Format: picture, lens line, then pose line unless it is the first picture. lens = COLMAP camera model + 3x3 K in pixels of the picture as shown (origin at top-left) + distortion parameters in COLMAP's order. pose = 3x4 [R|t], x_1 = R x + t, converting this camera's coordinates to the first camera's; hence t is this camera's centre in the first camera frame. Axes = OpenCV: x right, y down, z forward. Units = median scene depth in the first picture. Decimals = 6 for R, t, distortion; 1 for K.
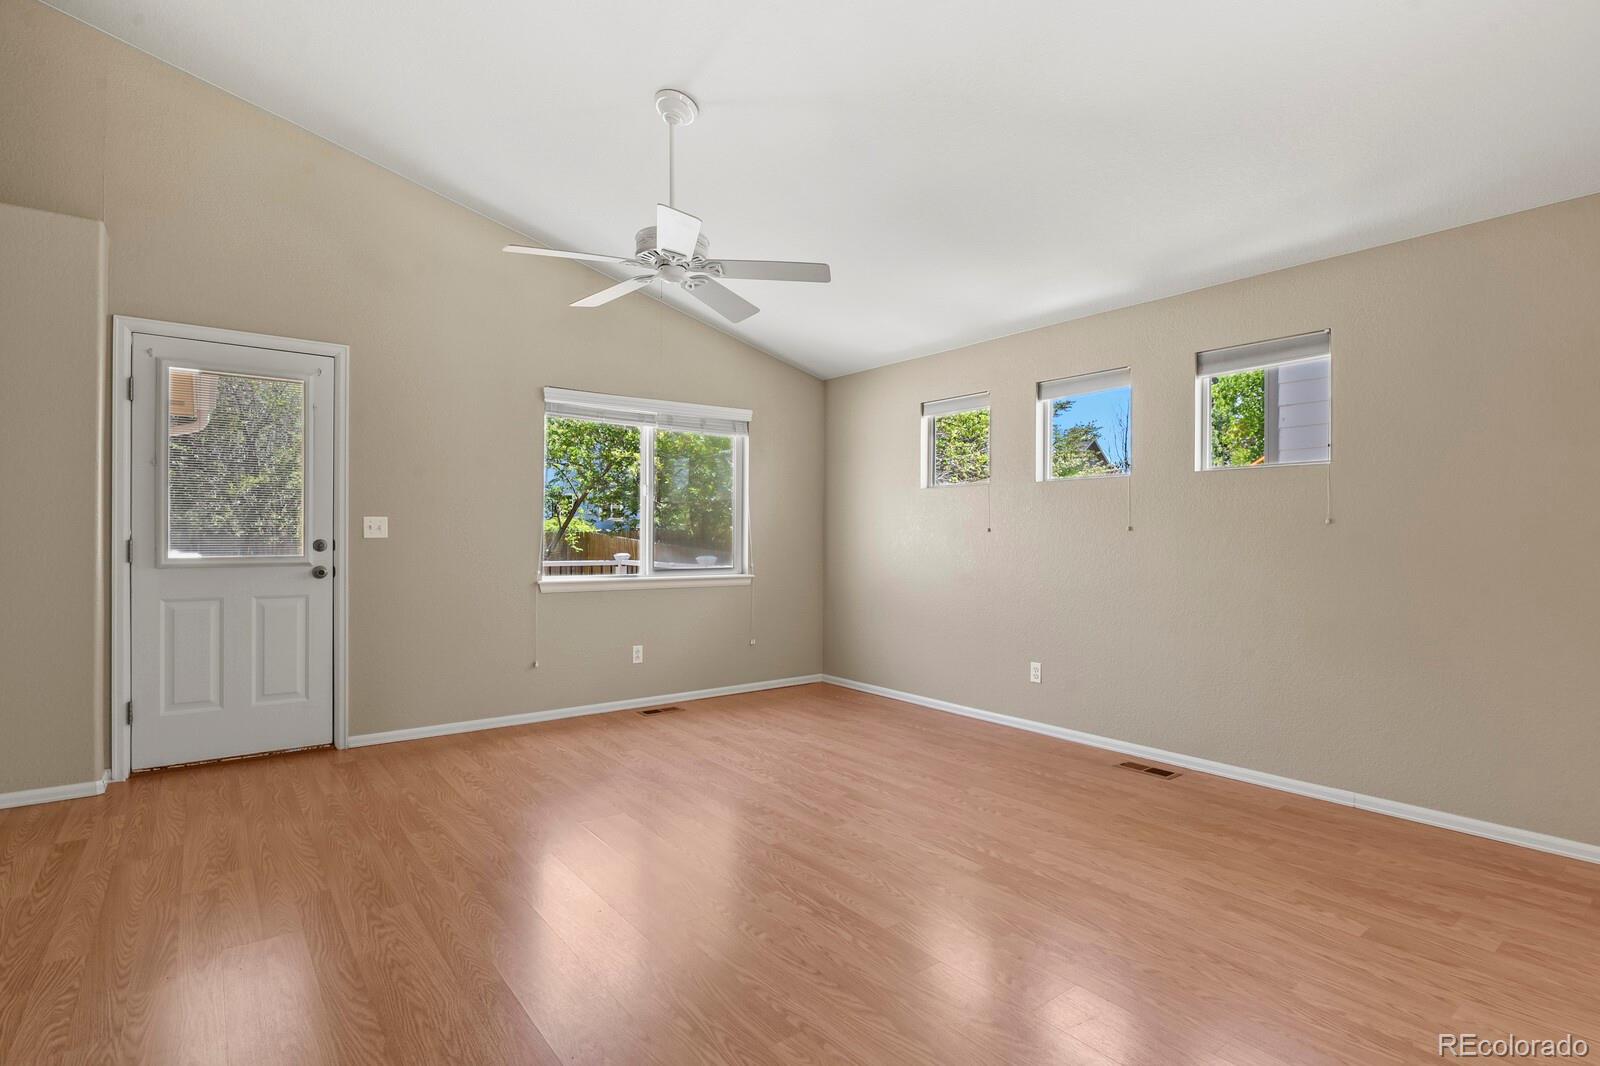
lens RADIAL K [[776.9, 0, 801.8], [0, 776.9, 537.4], [0, 0, 1]] dist [-0.003607, -0.005107]
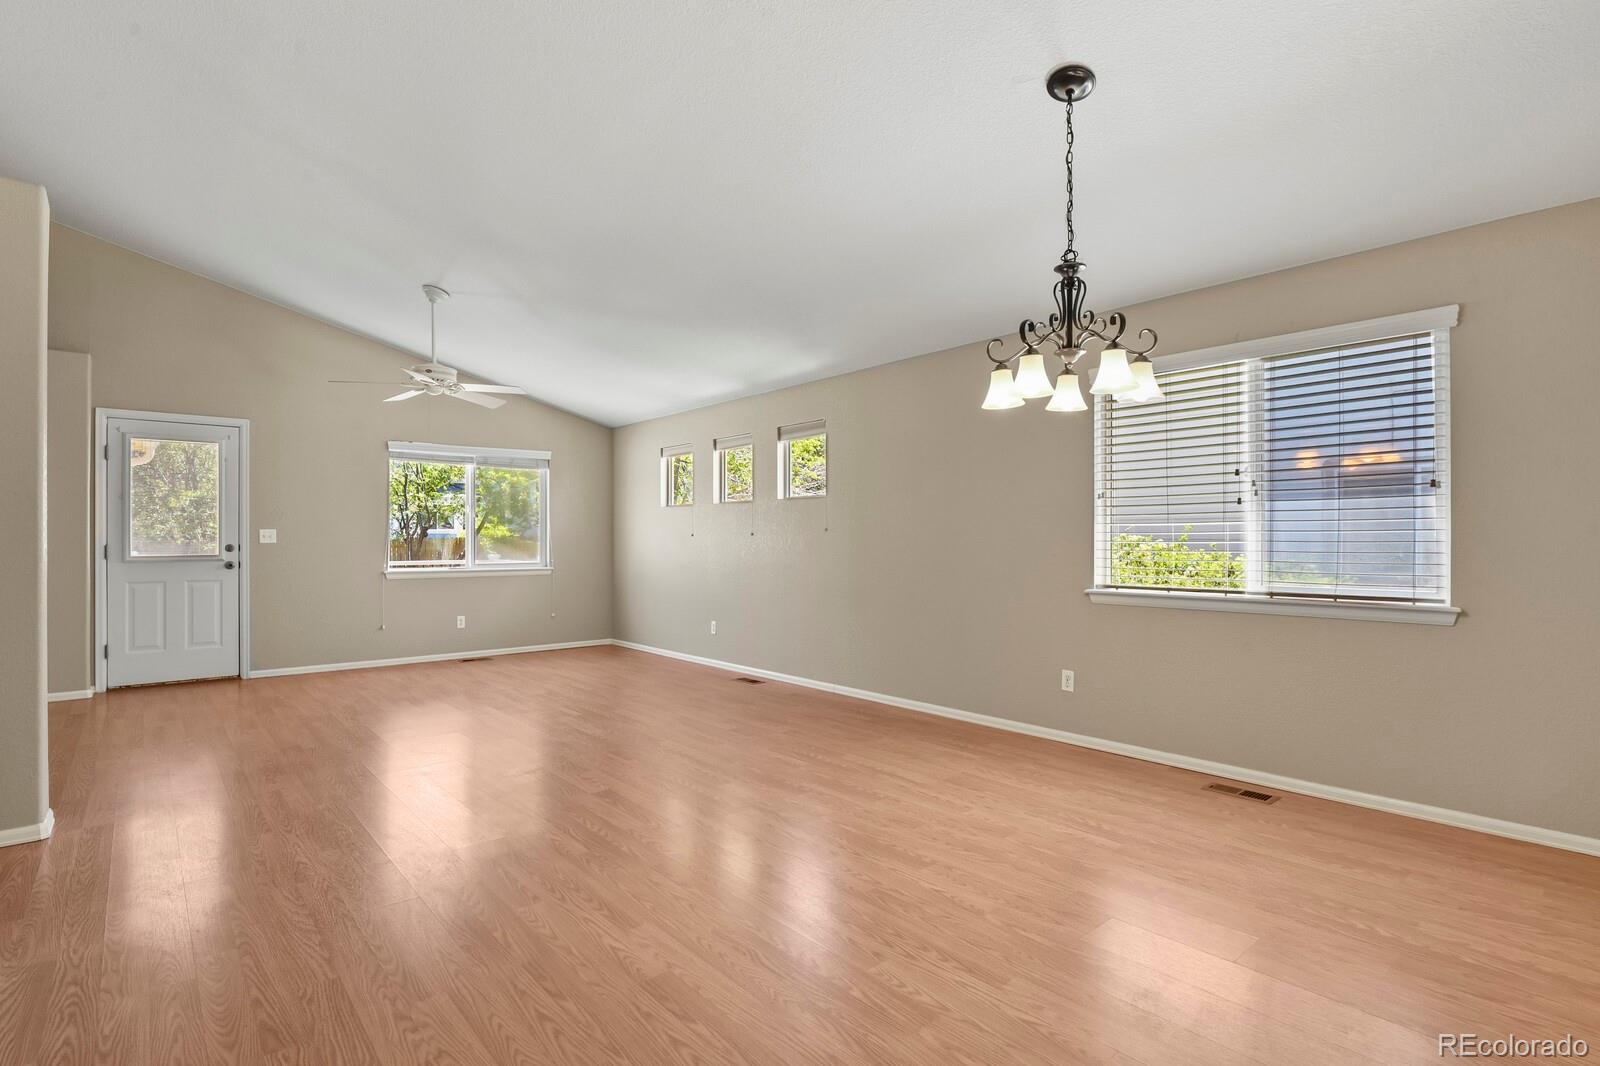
lens RADIAL K [[776.9, 0, 802.8], [0, 776.9, 539.2], [0, 0, 1]] dist [-0.003607, -0.005107]
pose [[0.998852, -0.005490, 0.047583, 0.468051], [0.005603, 0.999982, -0.002240, 0.002756], [-0.047570, 0.002504, 0.998865, -0.627310]]
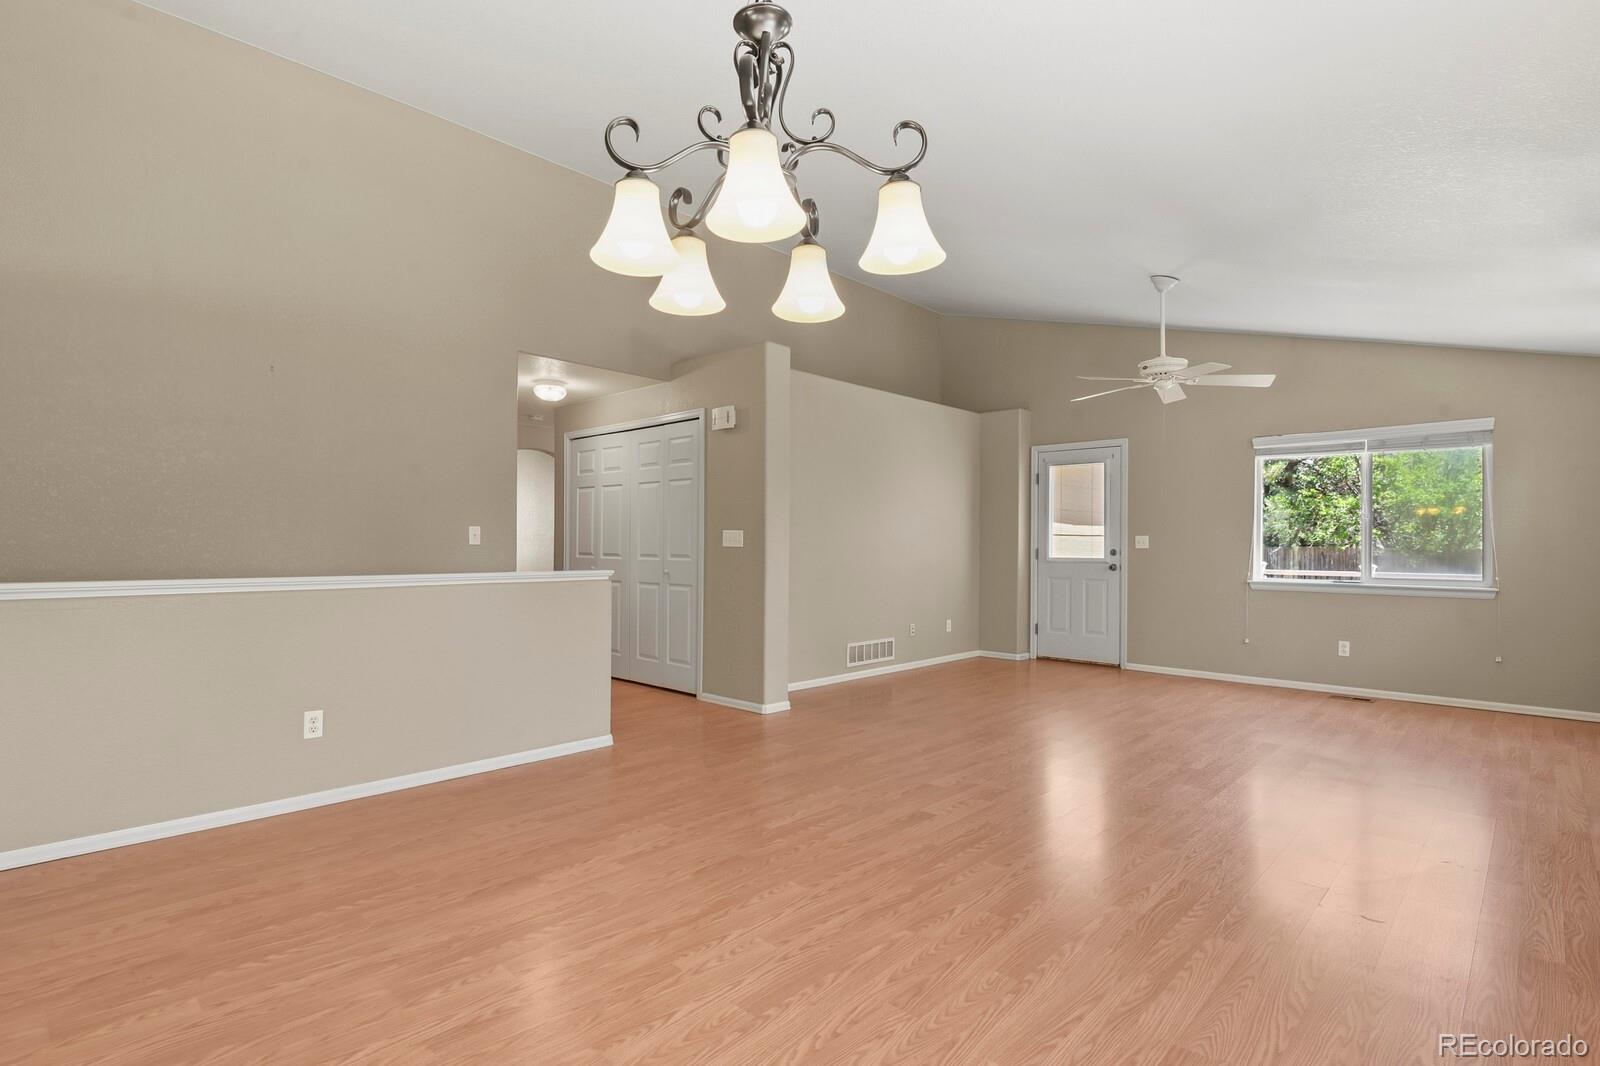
lens RADIAL K [[776.9, 0, 795.4], [0, 776.9, 575.7], [0, 0, 1]] dist [-0.003607, -0.005107]
pose [[0.144005, 0.035994, -0.988922, 1.080259], [-0.004452, 0.999352, 0.035725, 0.002788], [0.989567, -0.000742, 0.144072, 0.012457]]
